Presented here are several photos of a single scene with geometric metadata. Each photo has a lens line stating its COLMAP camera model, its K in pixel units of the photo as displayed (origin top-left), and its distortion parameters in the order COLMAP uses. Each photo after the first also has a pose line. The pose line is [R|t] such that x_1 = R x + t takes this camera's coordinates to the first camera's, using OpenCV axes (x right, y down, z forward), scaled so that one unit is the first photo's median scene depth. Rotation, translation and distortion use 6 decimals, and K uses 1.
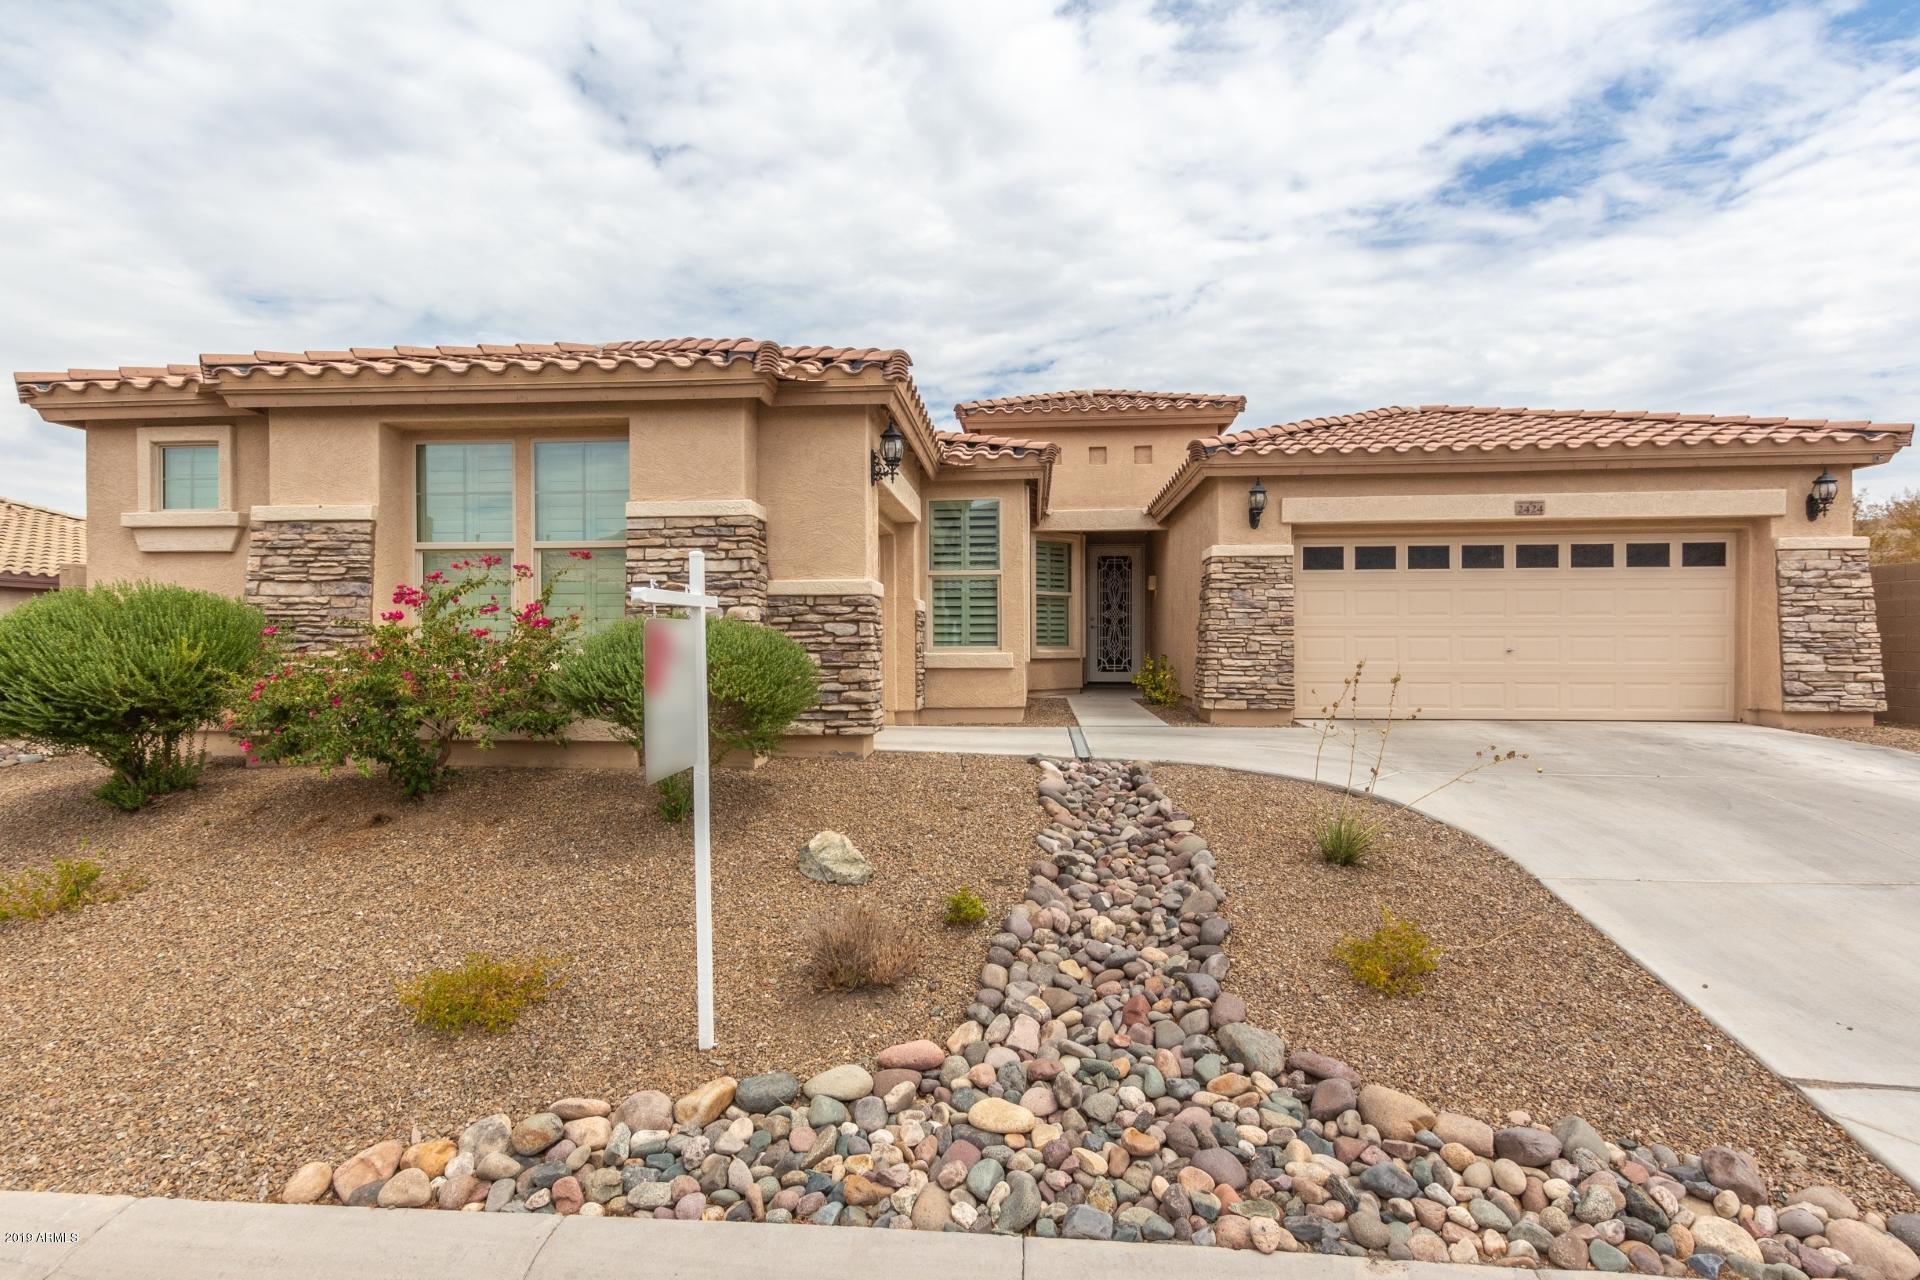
lens RADIAL K [[1007.9, 0, 956.7], [0, 1007.9, 625.5], [0, 0, 1]] dist [0.016757, -0.000444]
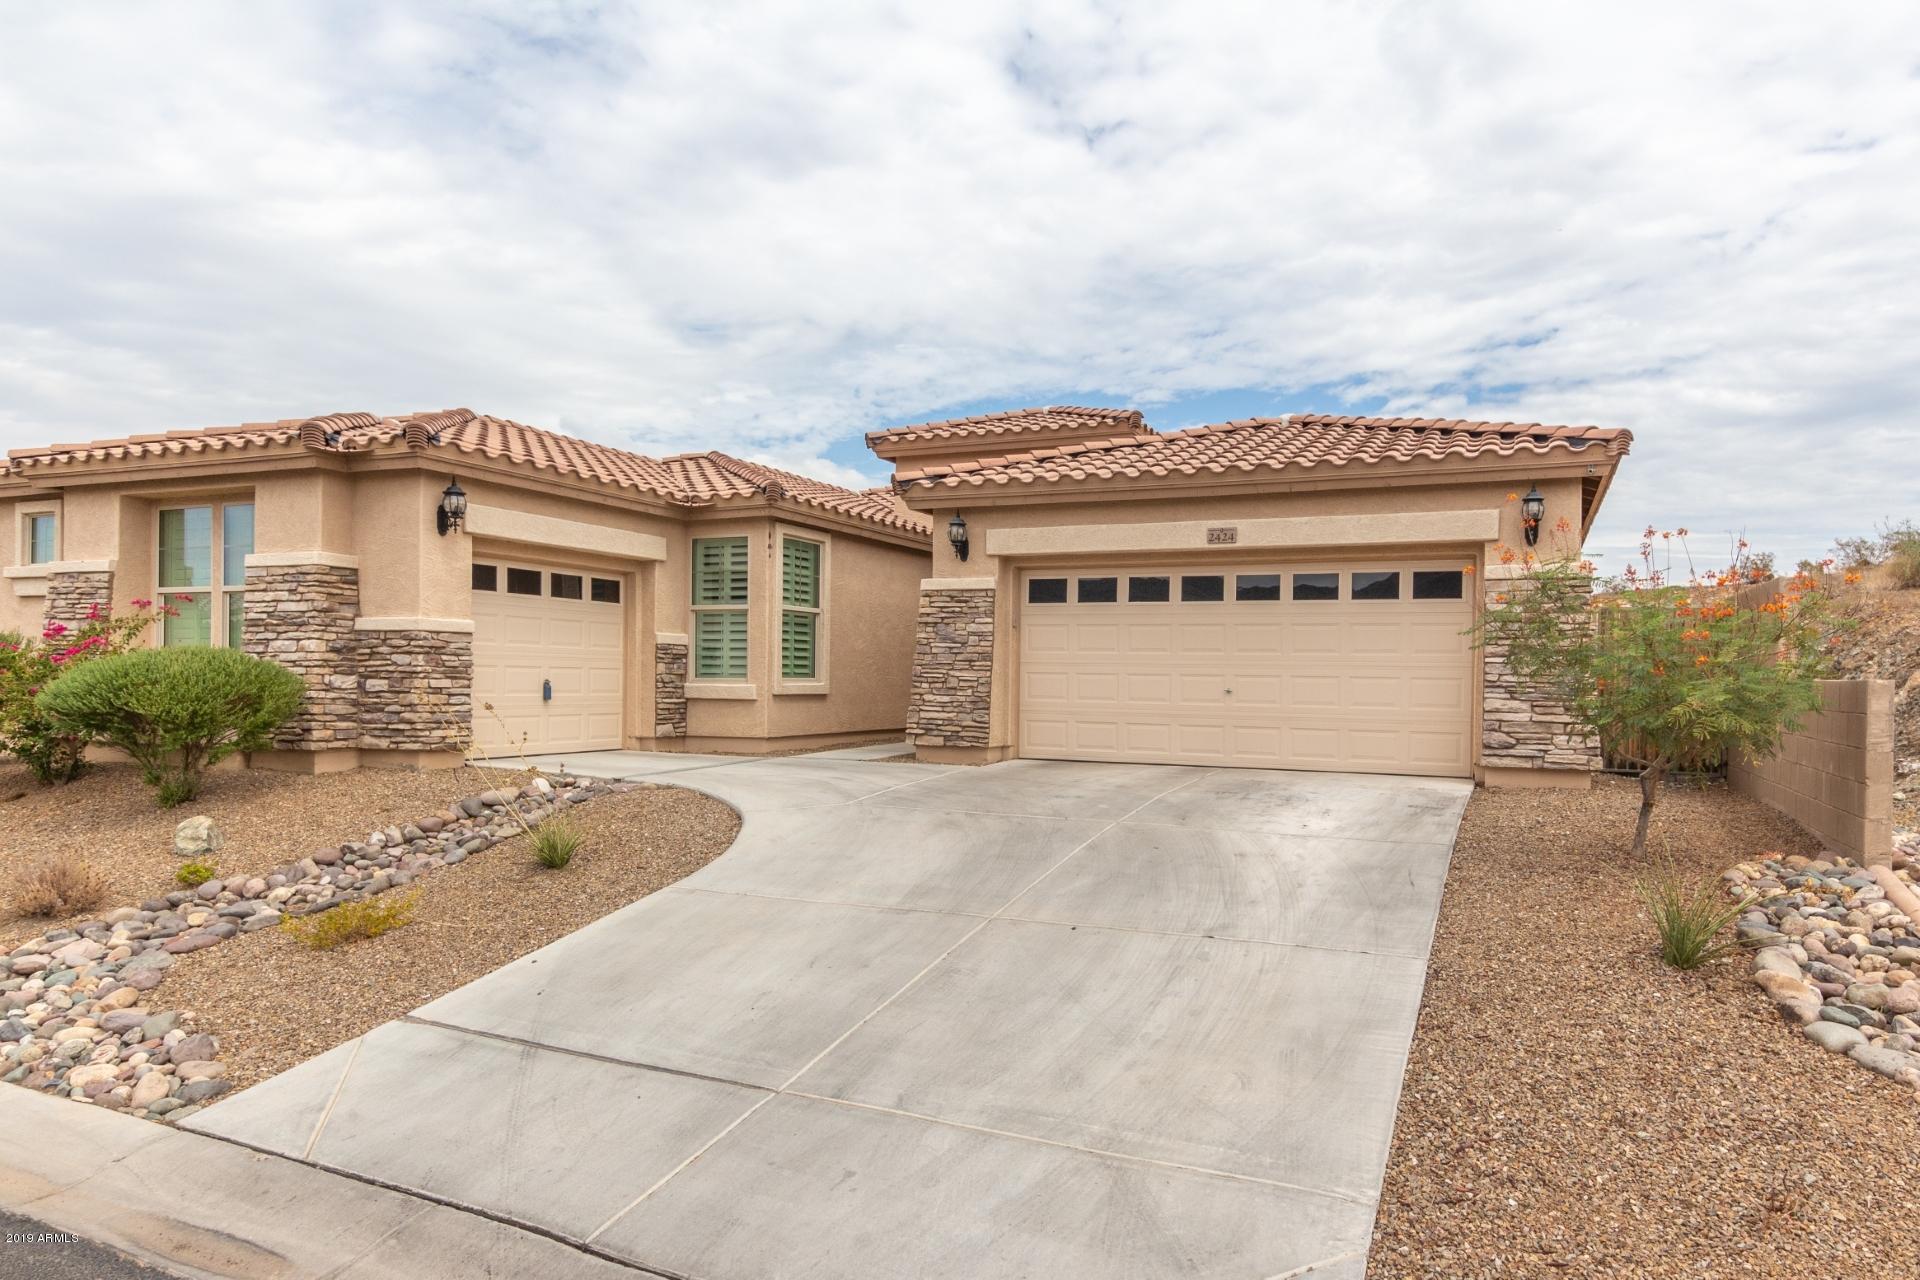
lens RADIAL K [[1122.4, 0, 959.6], [0, 1122.4, 658.0], [0, 0, 1]] dist [-0.000737, 0.000766]
pose [[0.957423, 0.010123, -0.288511, 0.658711], [-0.009955, 0.999948, 0.002051, -0.005302], [0.288517, 0.000908, 0.957474, -0.043353]]
